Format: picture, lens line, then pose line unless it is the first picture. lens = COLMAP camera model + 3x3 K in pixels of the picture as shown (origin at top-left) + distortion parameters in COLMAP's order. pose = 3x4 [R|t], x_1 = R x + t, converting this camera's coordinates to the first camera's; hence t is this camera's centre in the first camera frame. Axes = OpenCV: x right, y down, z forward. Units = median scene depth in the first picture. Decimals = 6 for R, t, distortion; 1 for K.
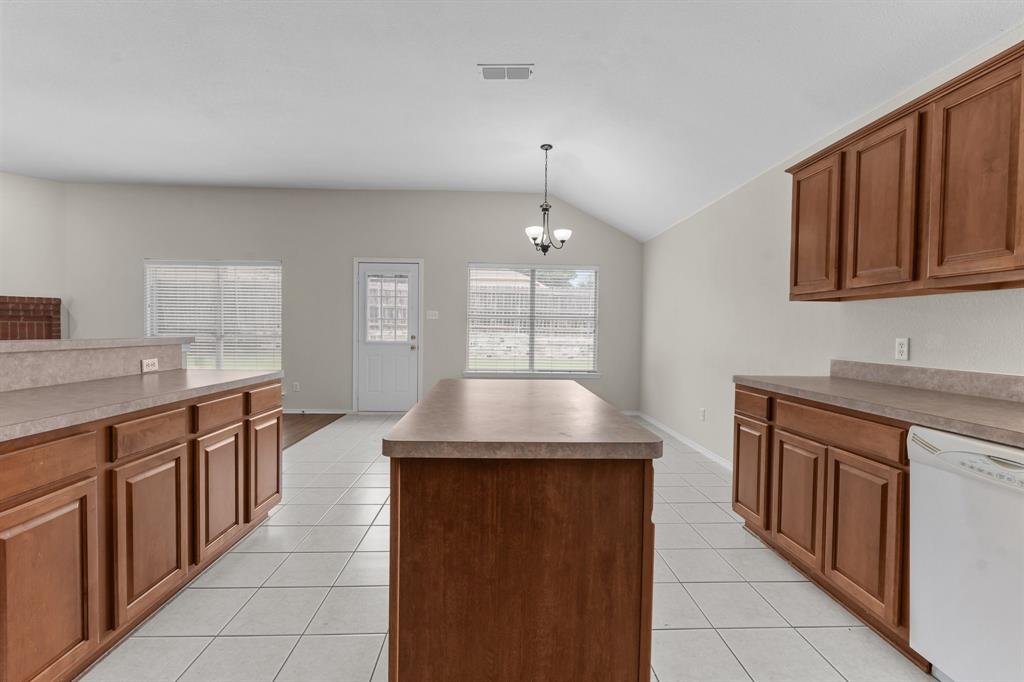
lens RADIAL K [[453.5, 0, 511.9], [0, 453.5, 338.0], [0, 0, 1]] dist [-0.004265, -0.000238]
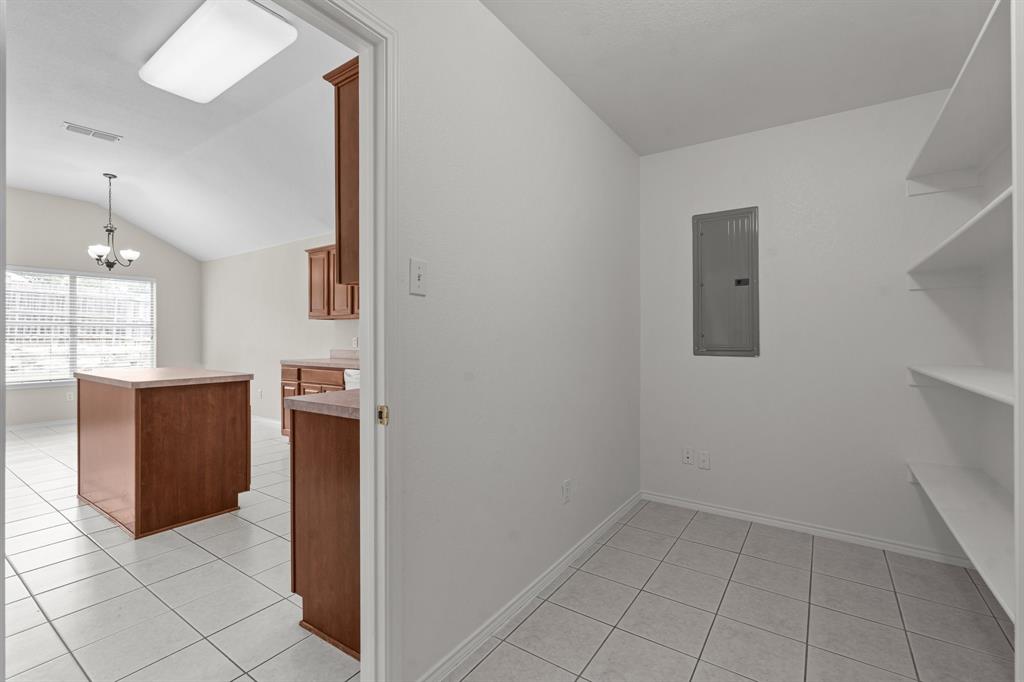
lens RADIAL K [[453.5, 0, 511.9], [0, 453.5, 338.0], [0, 0, 1]] dist [-0.004265, -0.000238]
pose [[0.603708, -0.018377, 0.796994, -0.445309], [0.026180, 0.999652, 0.003219, 0.014906], [-0.796776, 0.018922, 0.603979, -0.945674]]
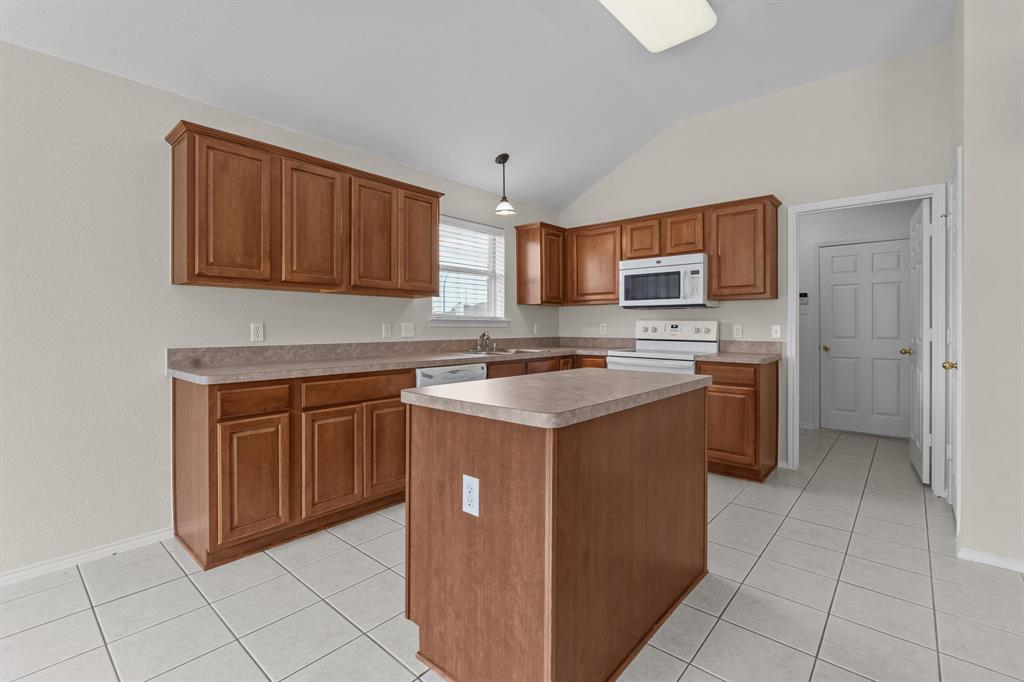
lens RADIAL K [[453.5, 0, 511.9], [0, 453.5, 338.0], [0, 0, 1]] dist [-0.004265, -0.000238]
pose [[-0.724850, -0.032120, 0.688157, -0.446648], [0.003505, 0.998728, 0.050308, -0.018315], [-0.688897, 0.038878, -0.723816, 1.355974]]
